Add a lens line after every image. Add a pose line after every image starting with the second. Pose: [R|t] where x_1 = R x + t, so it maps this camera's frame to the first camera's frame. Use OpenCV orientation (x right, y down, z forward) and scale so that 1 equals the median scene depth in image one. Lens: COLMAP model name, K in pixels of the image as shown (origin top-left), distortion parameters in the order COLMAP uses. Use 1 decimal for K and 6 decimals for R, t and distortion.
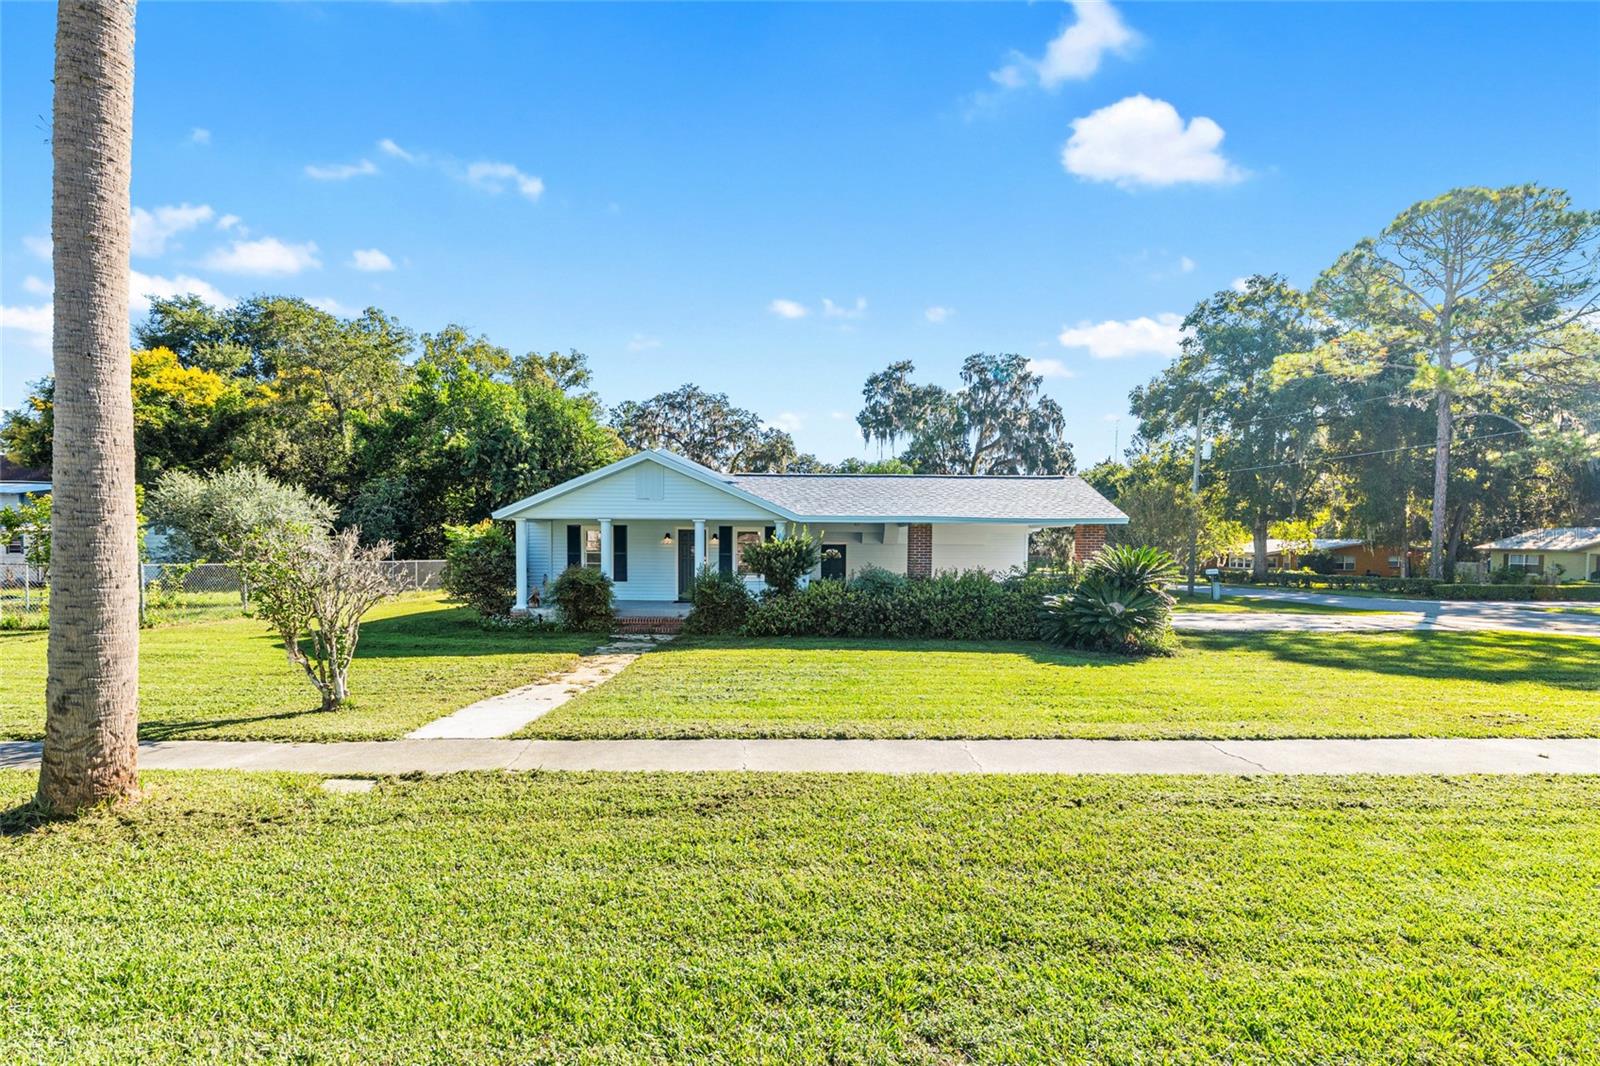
lens RADIAL K [[683.2, 0, 796.9], [0, 683.2, 541.5], [0, 0, 1]] dist [0.000795, -0.000172]
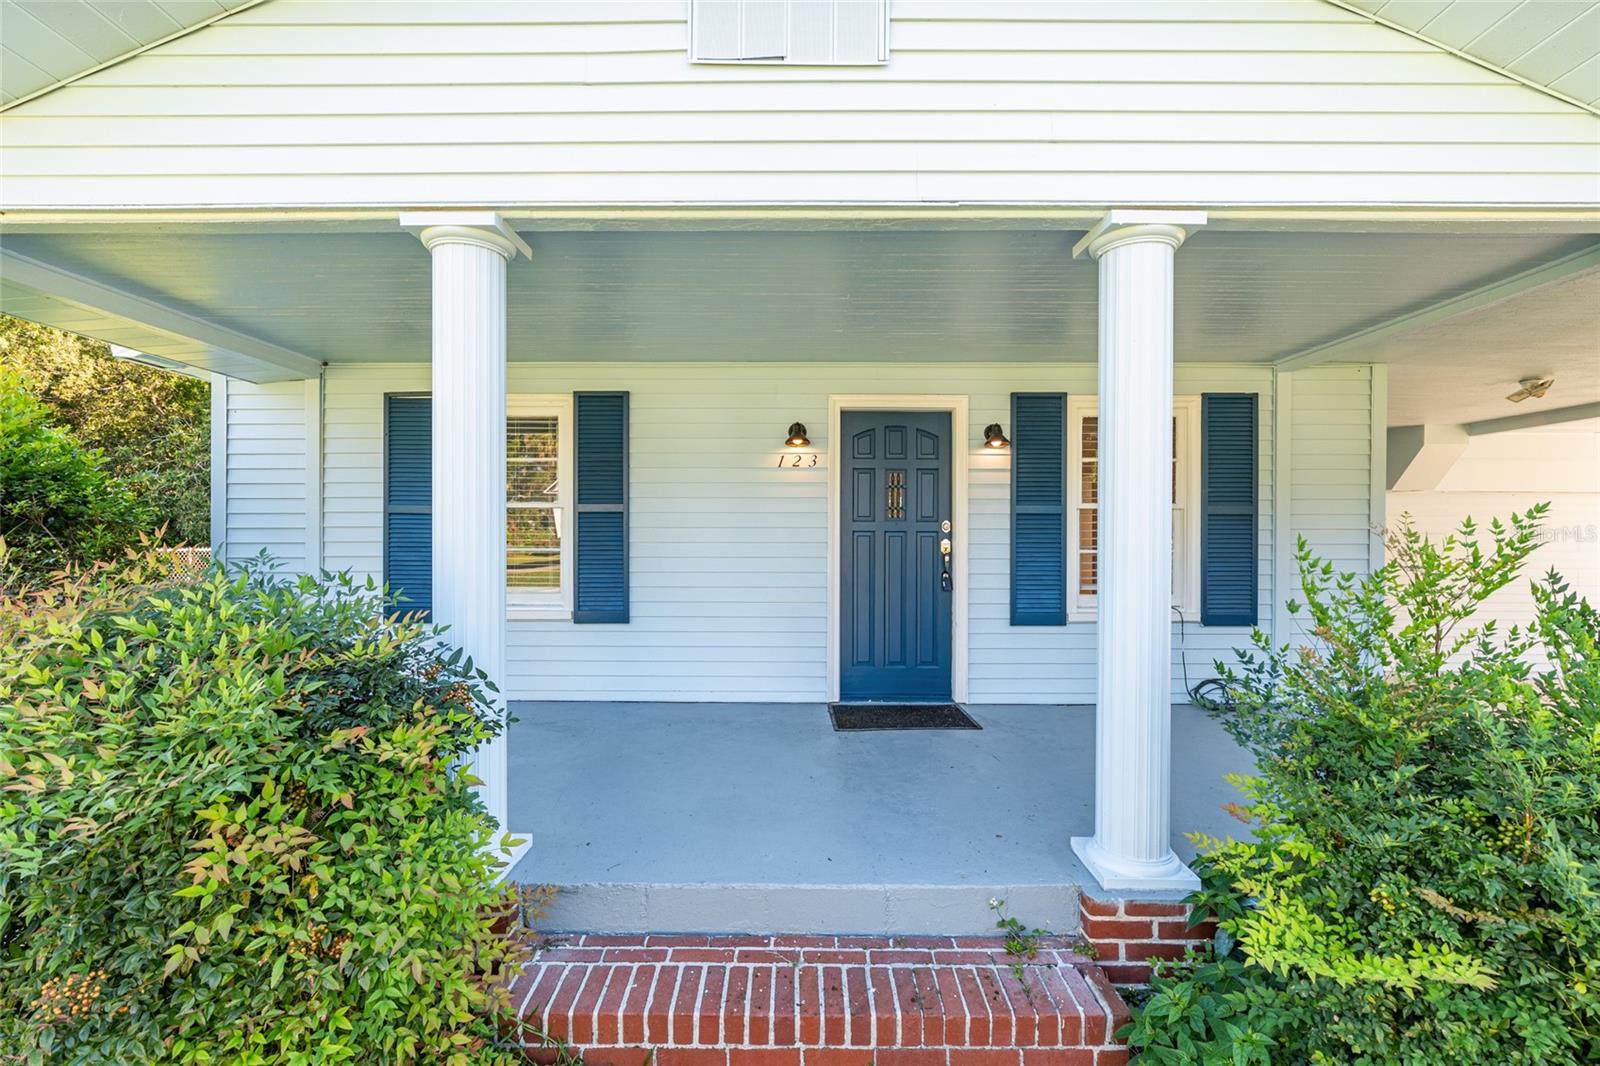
lens RADIAL K [[683.2, 0, 797.8], [0, 683.2, 536.1], [0, 0, 1]] dist [0.000795, -0.000172]
pose [[0.999917, -0.005007, -0.011859, -0.065070], [0.005053, 0.999980, 0.003803, 0.009375], [0.011840, -0.003863, 0.999922, 0.265358]]
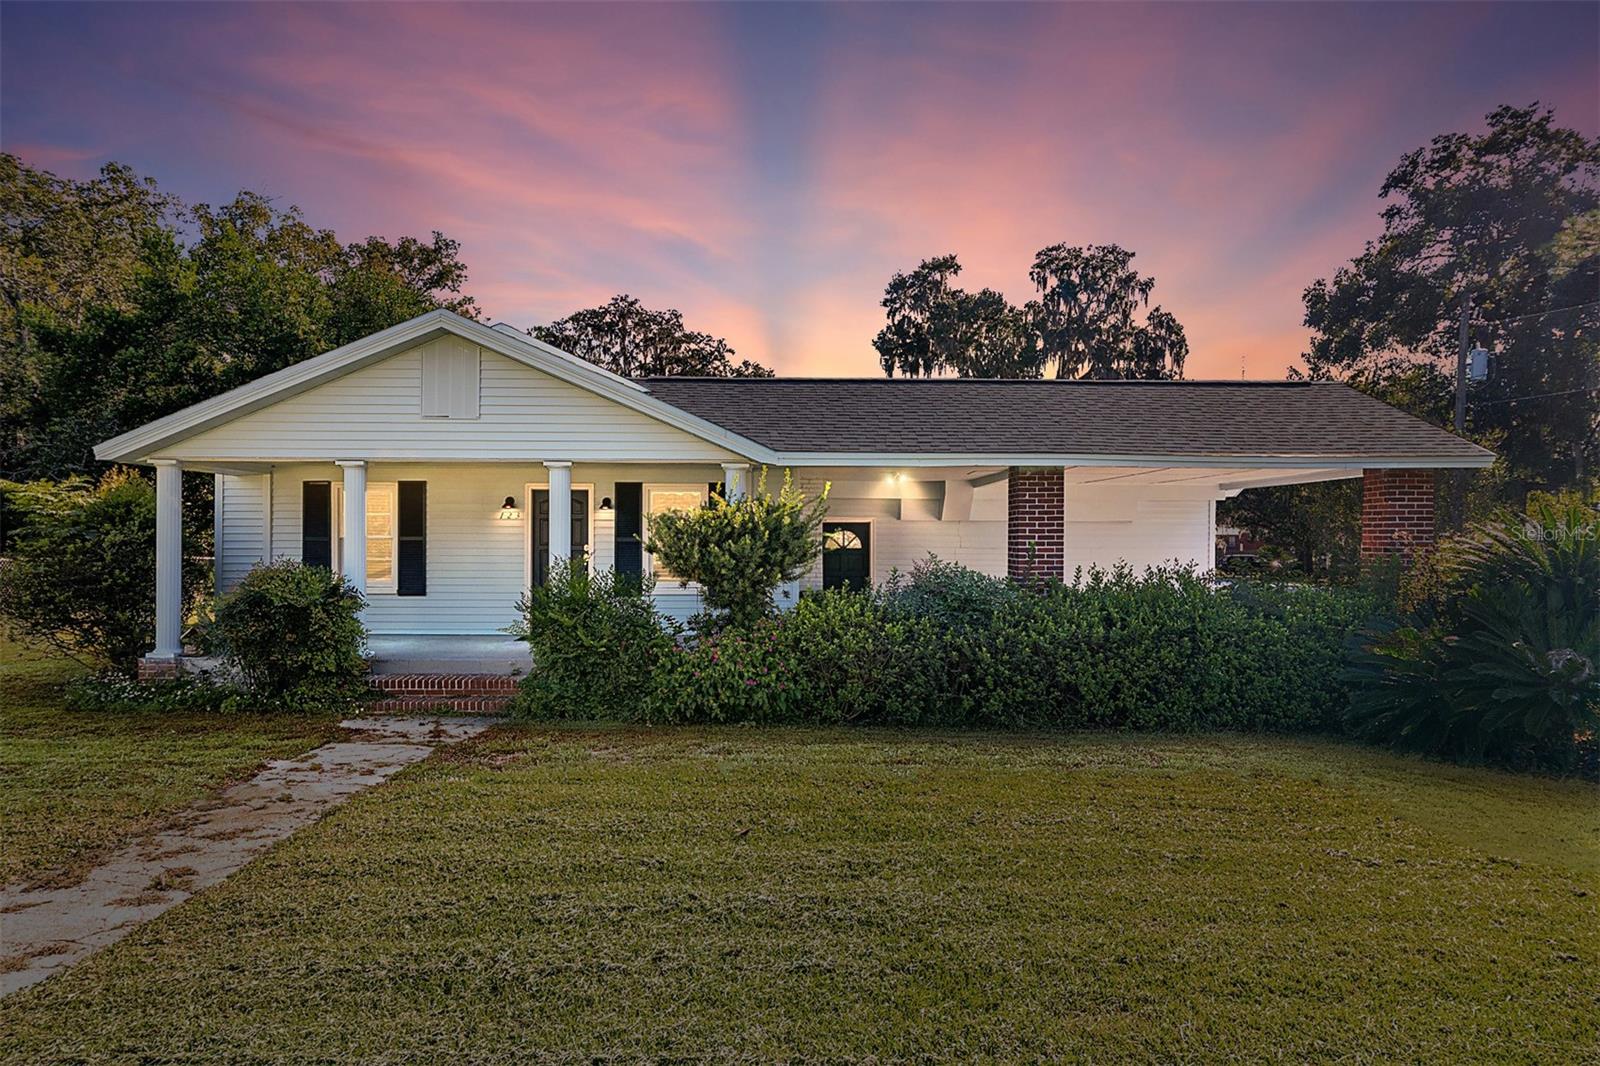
lens RADIAL K [[972.4, 0, 804.0], [0, 972.4, 528.9], [0, 0, 1]] dist [-0.001585, -0.000566]
pose [[0.999818, -0.003317, 0.018771, 0.003009], [0.003377, 0.999989, -0.003134, 0.004752], [-0.018761, 0.003197, 0.999819, 0.104841]]
